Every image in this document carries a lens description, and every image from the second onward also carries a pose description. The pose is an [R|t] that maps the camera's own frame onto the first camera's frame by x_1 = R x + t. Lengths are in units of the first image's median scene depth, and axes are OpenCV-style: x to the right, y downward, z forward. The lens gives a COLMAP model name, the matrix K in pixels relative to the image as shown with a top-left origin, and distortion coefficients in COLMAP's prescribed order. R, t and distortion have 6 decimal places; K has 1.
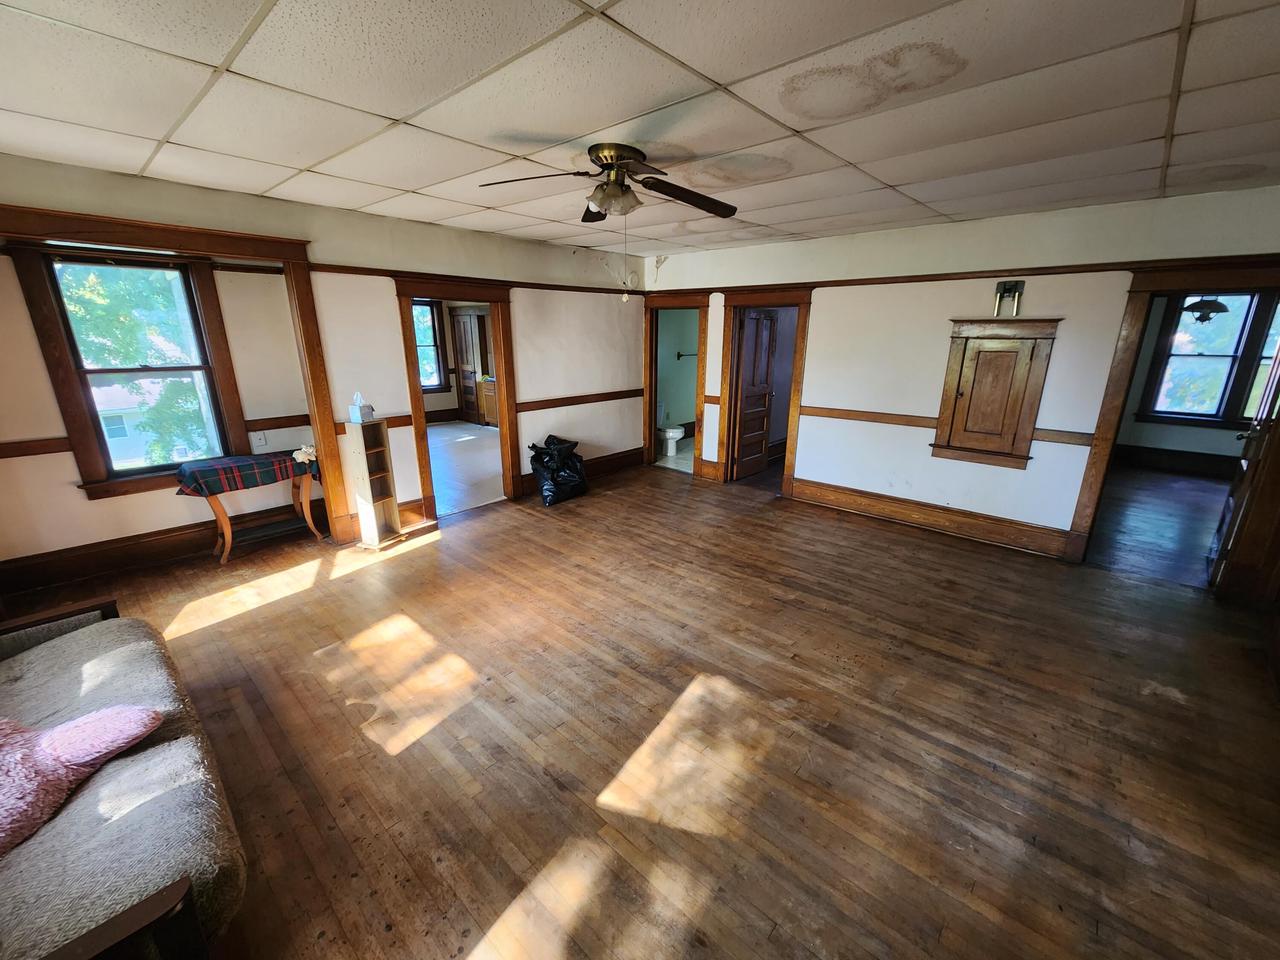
lens RADIAL K [[516.7, 0, 640.0], [0, 516.7, 480.0], [0, 0, 1]] dist [0.002054, -0.000058]
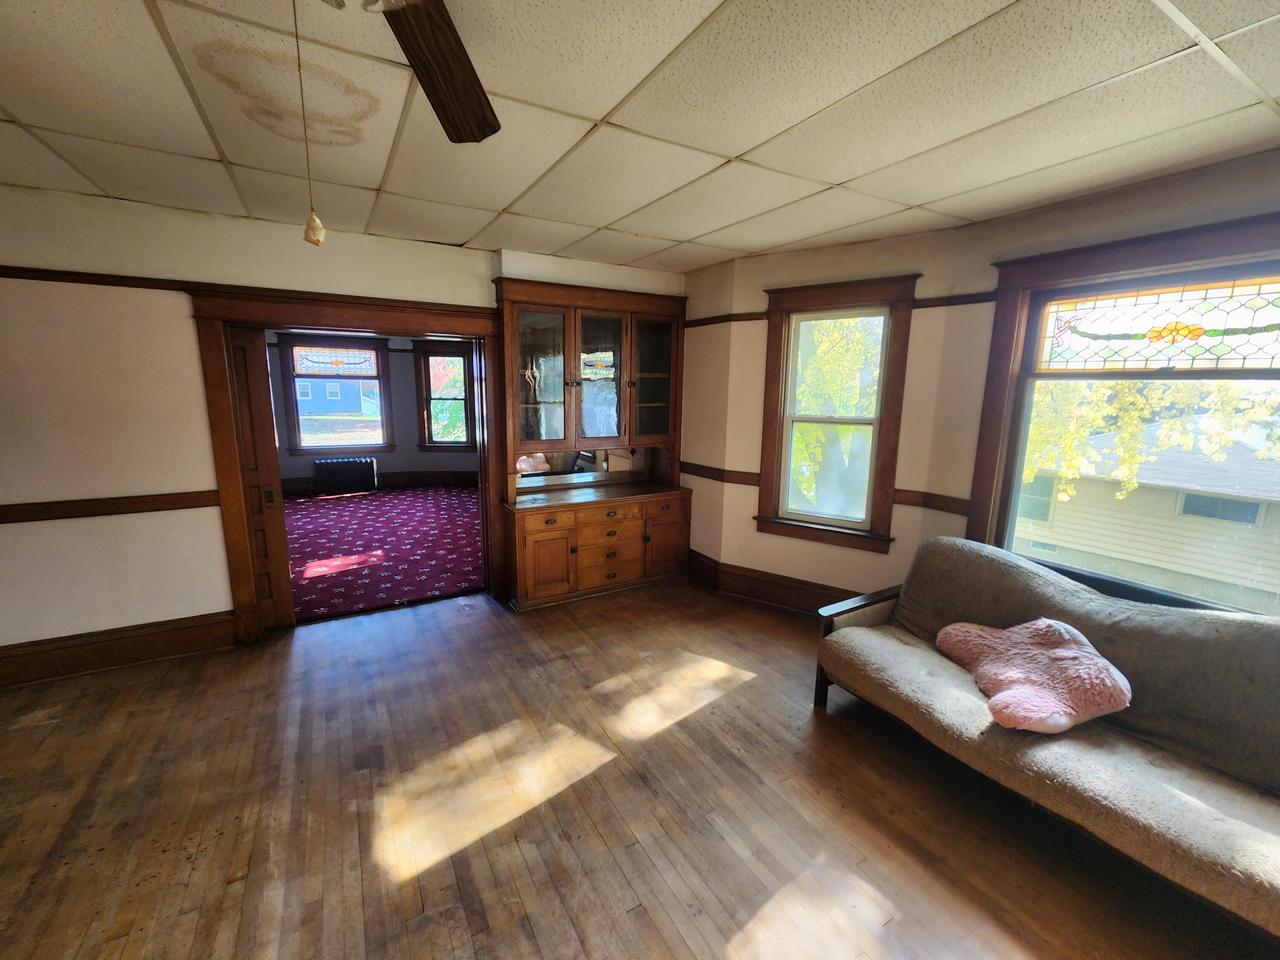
lens RADIAL K [[535.0, 0, 640.0], [0, 535.0, 480.0], [0, 0, 1]] dist [0.001841, 0.000113]
pose [[-0.956697, -0.066542, 0.283377, -0.220522], [0.062167, 0.904352, 0.422236, -0.234121], [-0.284369, 0.421568, -0.861054, 0.890315]]
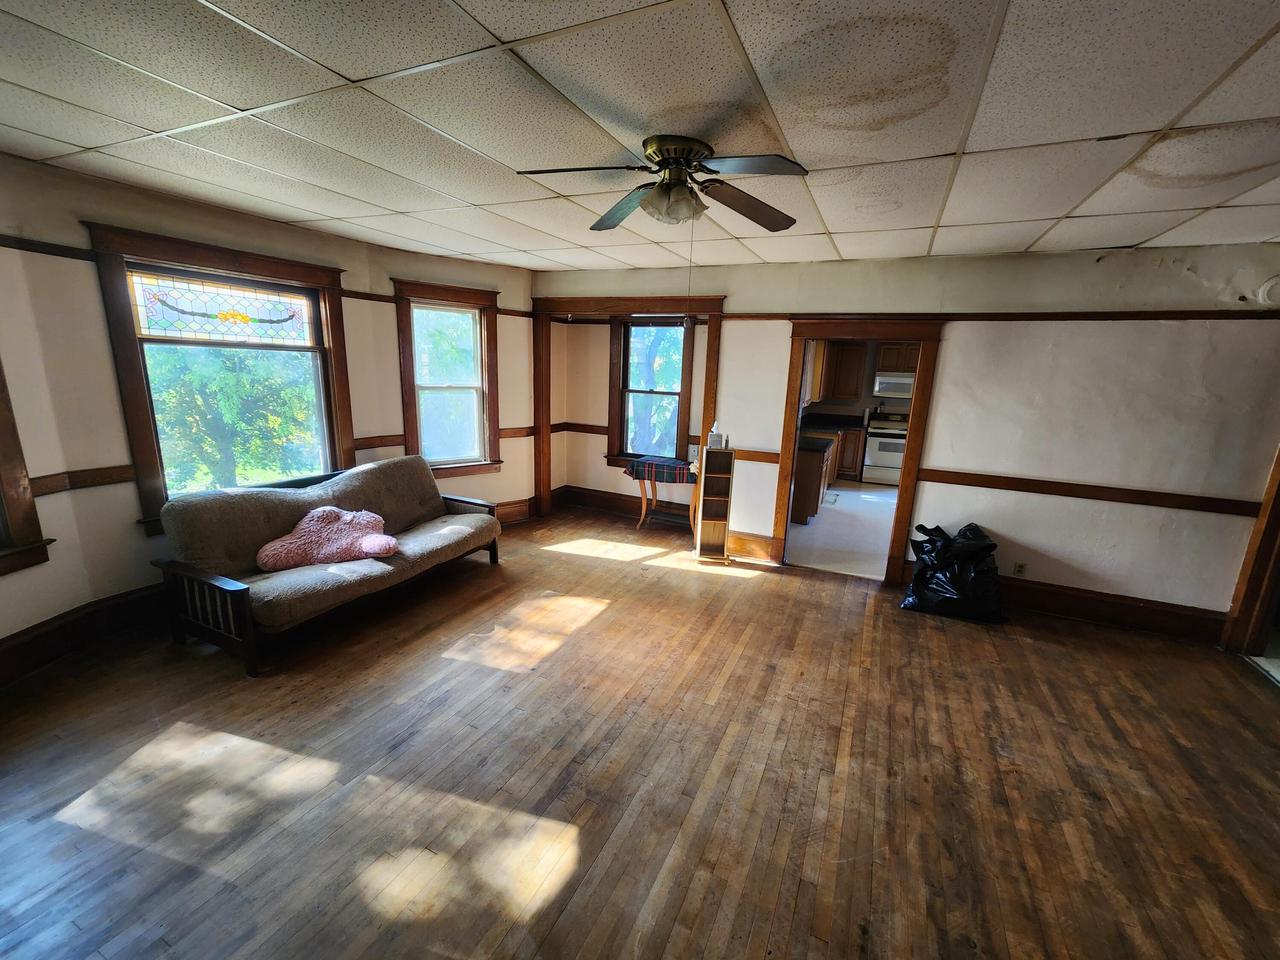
lens RADIAL K [[516.7, 0, 640.0], [0, 516.7, 480.0], [0, 0, 1]] dist [0.002054, -0.000058]
pose [[0.306464, 0.212145, -0.927941, 0.495064], [-0.299845, 0.946735, 0.117414, -0.136187], [0.903423, 0.242255, 0.353750, 0.492147]]
